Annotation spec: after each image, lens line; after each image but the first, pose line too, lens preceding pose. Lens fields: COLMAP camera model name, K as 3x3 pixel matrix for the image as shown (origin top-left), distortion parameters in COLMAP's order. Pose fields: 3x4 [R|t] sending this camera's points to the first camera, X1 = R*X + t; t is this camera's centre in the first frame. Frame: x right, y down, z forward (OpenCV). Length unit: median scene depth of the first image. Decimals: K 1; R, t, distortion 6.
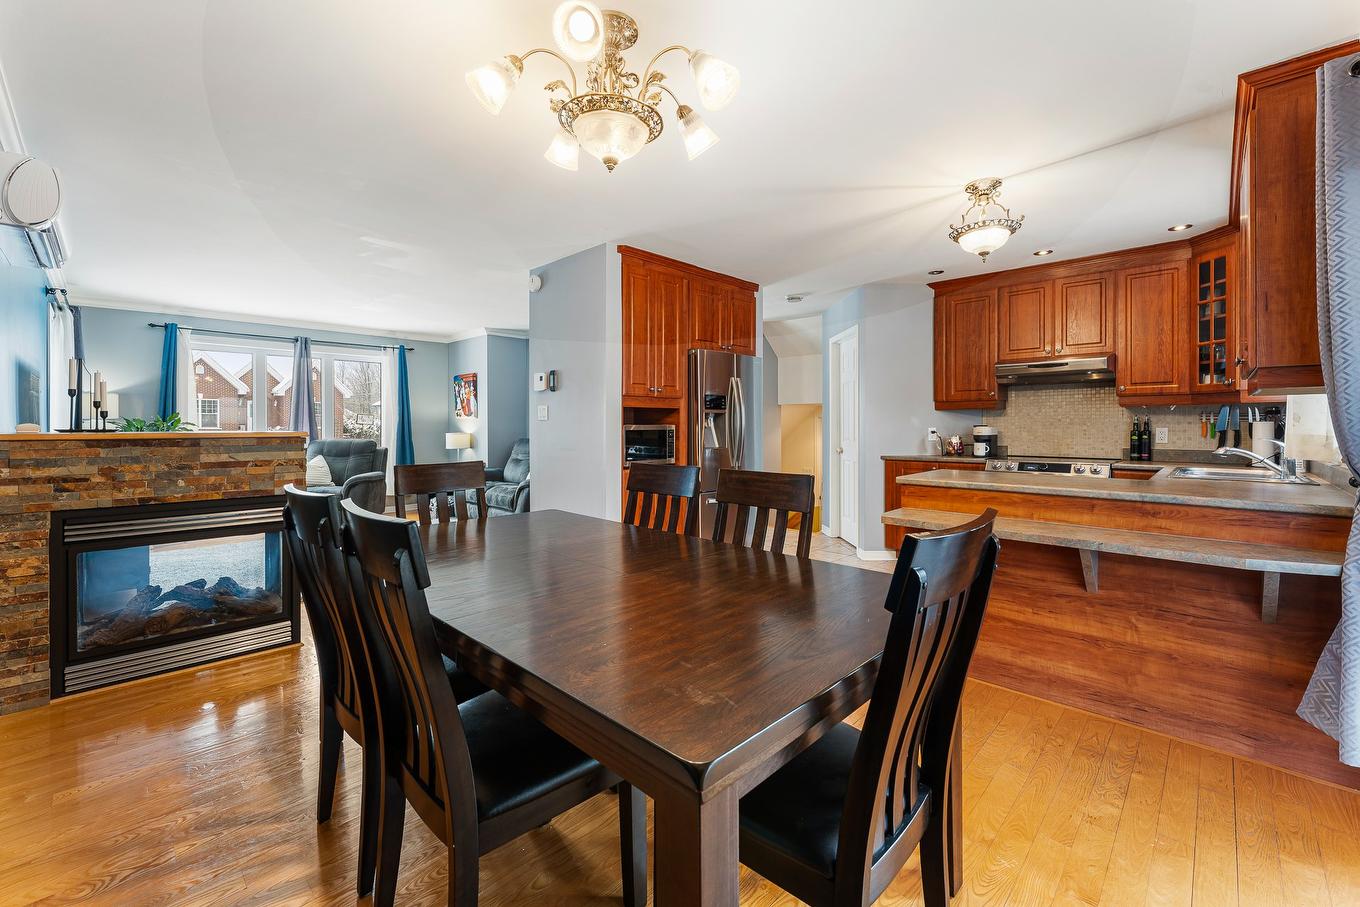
lens RADIAL K [[552.2, 0, 673.1], [0, 552.2, 429.2], [0, 0, 1]] dist [0.000495, -0.000712]
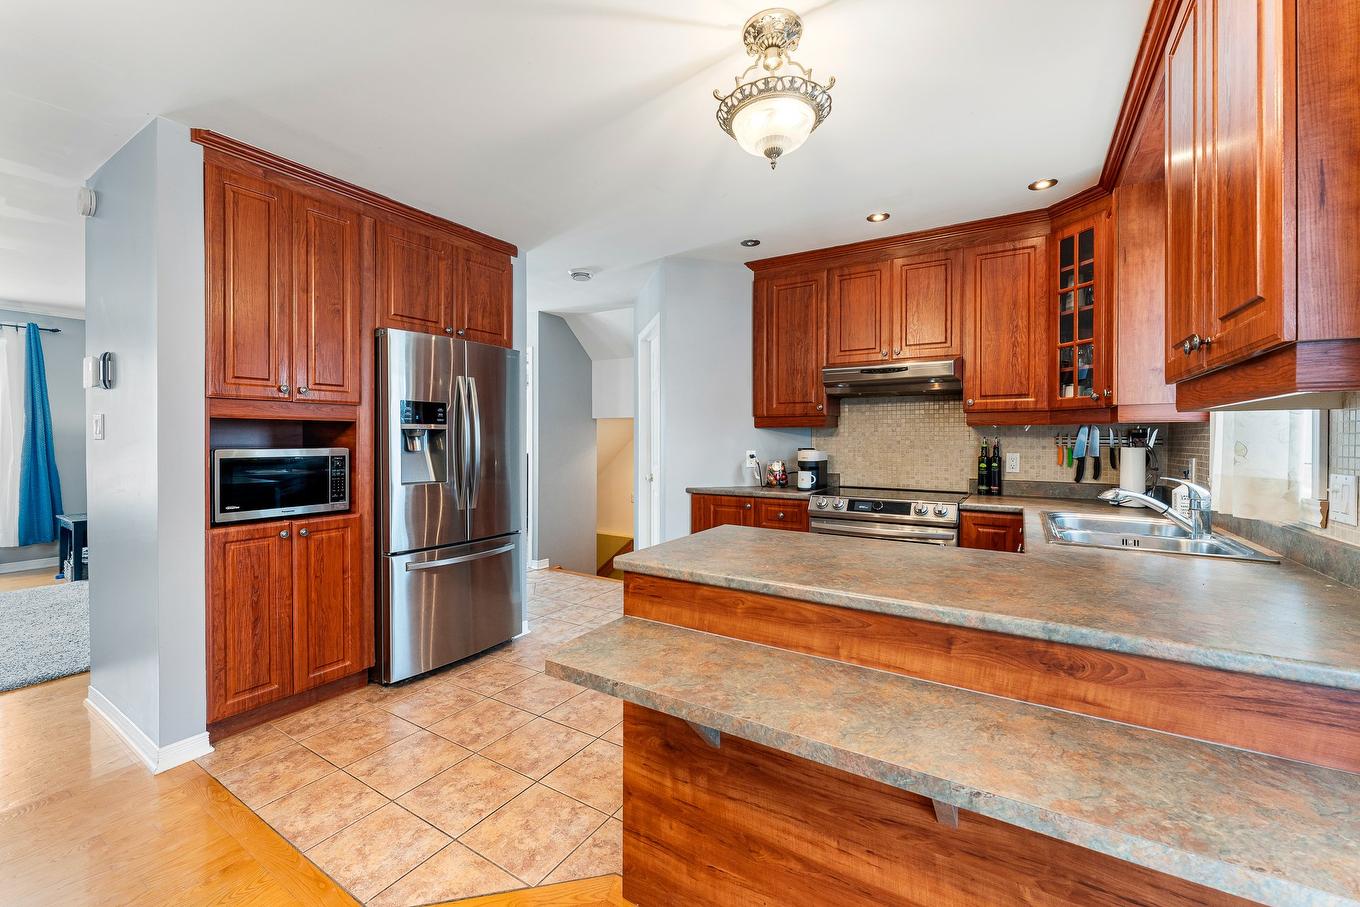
lens RADIAL K [[552.2, 0, 669.3], [0, 552.2, 441.5], [0, 0, 1]] dist [0.000495, -0.000712]
pose [[0.978104, 0.004152, 0.208076, 0.228132], [-0.003656, 0.999989, -0.002770, -0.014629], [-0.208085, 0.001949, 0.978109, 0.313794]]
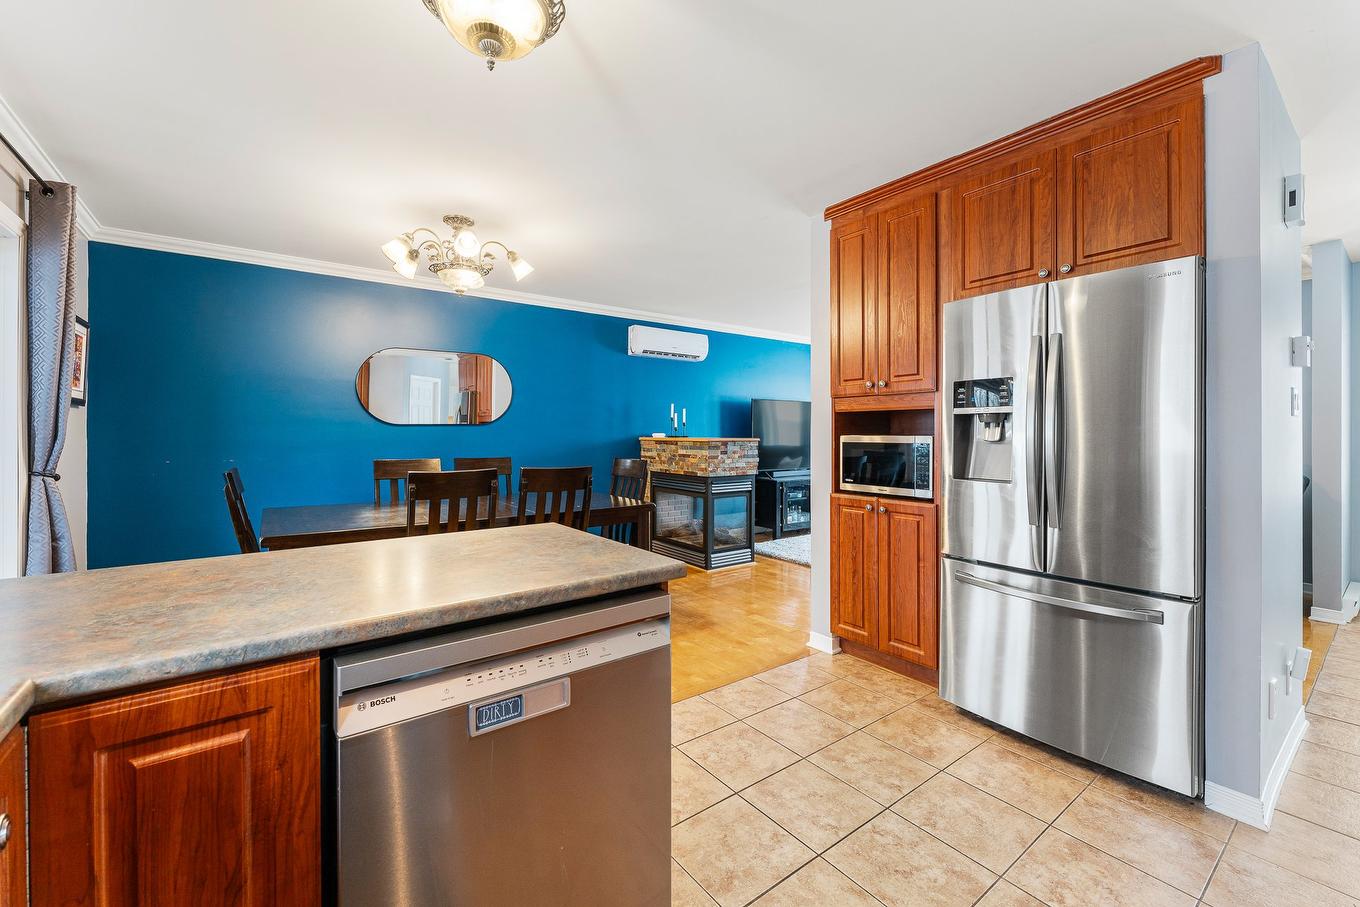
lens RADIAL K [[552.2, 0, 675.4], [0, 552.2, 434.8], [0, 0, 1]] dist [0.000495, -0.000712]
pose [[-0.151075, 0.002127, -0.988520, 0.649742], [-0.012284, 0.999916, 0.004029, -0.007981], [0.988446, 0.012752, -0.151036, 0.810083]]
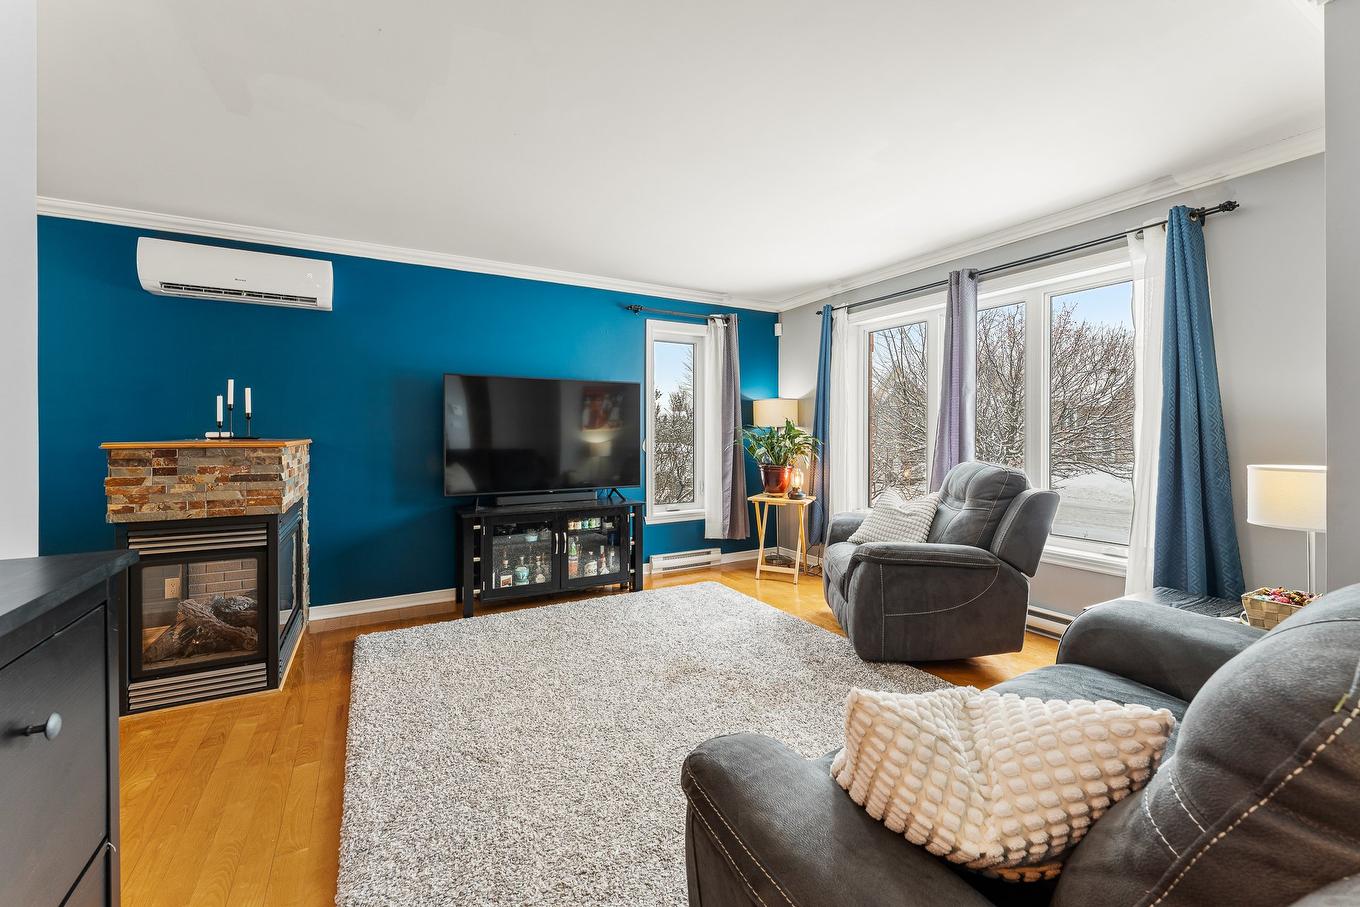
lens RADIAL K [[552.2, 0, 675.0], [0, 552.2, 435.8], [0, 0, 1]] dist [0.000495, -0.000712]
pose [[-0.281023, 0.003855, -0.959693, -0.113684], [-0.008759, 0.999940, 0.006581, -0.011812], [0.959661, 0.010256, -0.280973, 1.385810]]
